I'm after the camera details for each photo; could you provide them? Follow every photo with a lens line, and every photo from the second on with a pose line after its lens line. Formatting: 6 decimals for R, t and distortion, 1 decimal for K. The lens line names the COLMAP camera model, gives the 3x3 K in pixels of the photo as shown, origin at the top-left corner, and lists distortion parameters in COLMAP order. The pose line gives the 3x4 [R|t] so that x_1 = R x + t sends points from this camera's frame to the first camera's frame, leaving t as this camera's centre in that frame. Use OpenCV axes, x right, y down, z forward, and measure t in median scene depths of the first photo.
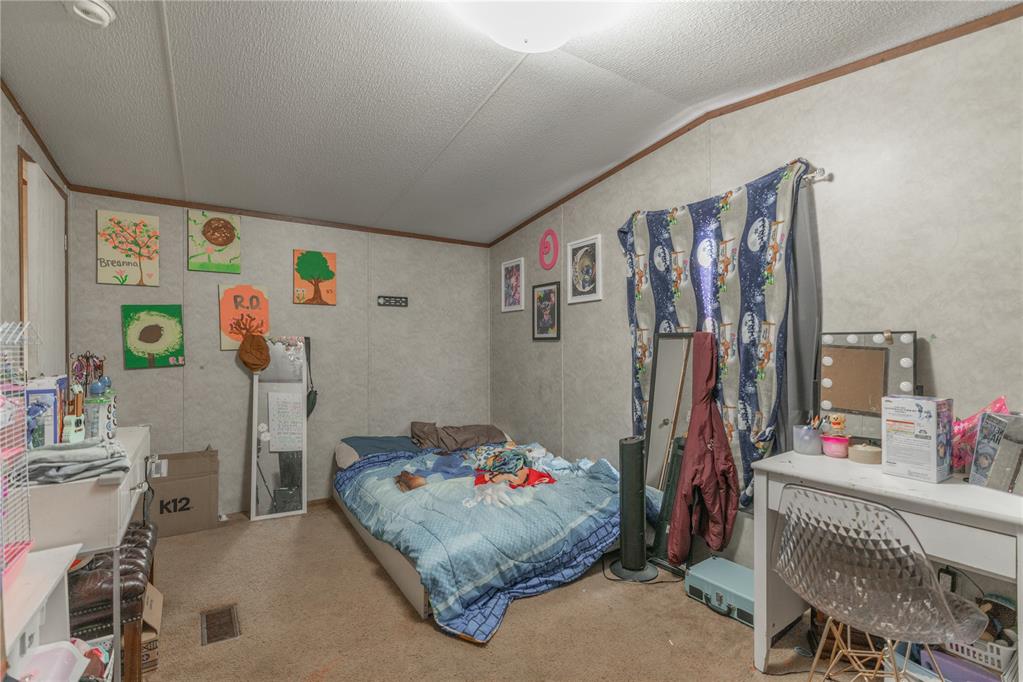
lens RADIAL K [[465.2, 0, 513.2], [0, 465.2, 348.3], [0, 0, 1]] dist [-0.002490, 0.000354]
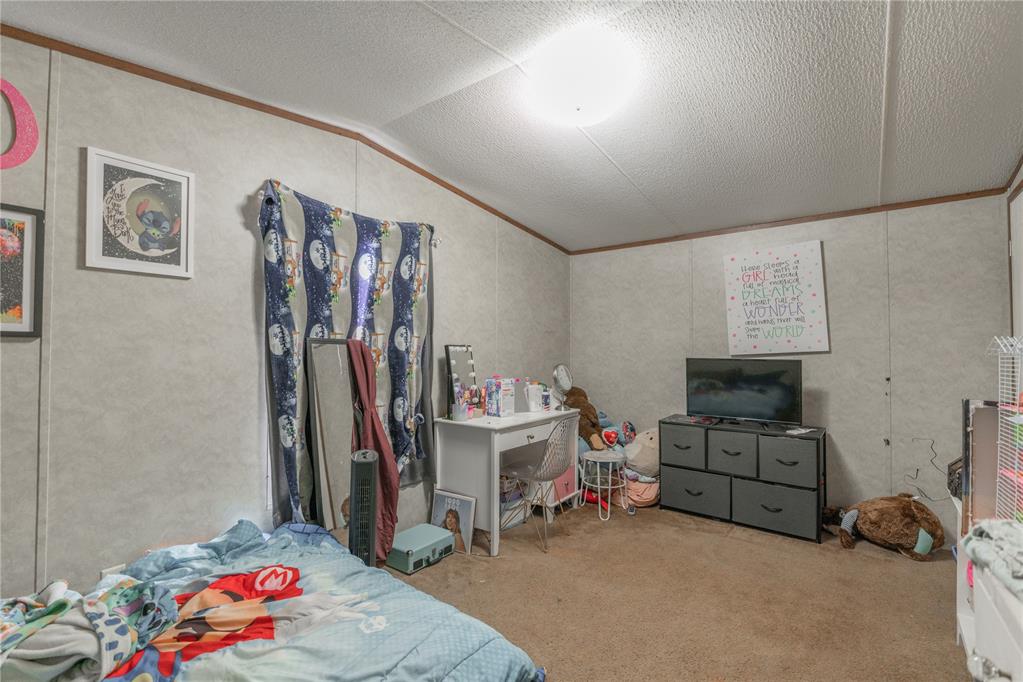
lens RADIAL K [[465.2, 0, 513.2], [0, 465.2, 348.3], [0, 0, 1]] dist [-0.002490, 0.000354]
pose [[-0.334165, 0.013335, 0.942420, -0.696228], [0.003699, 0.999911, -0.012837, -0.000656], [-0.942507, -0.000803, -0.334184, 1.021792]]
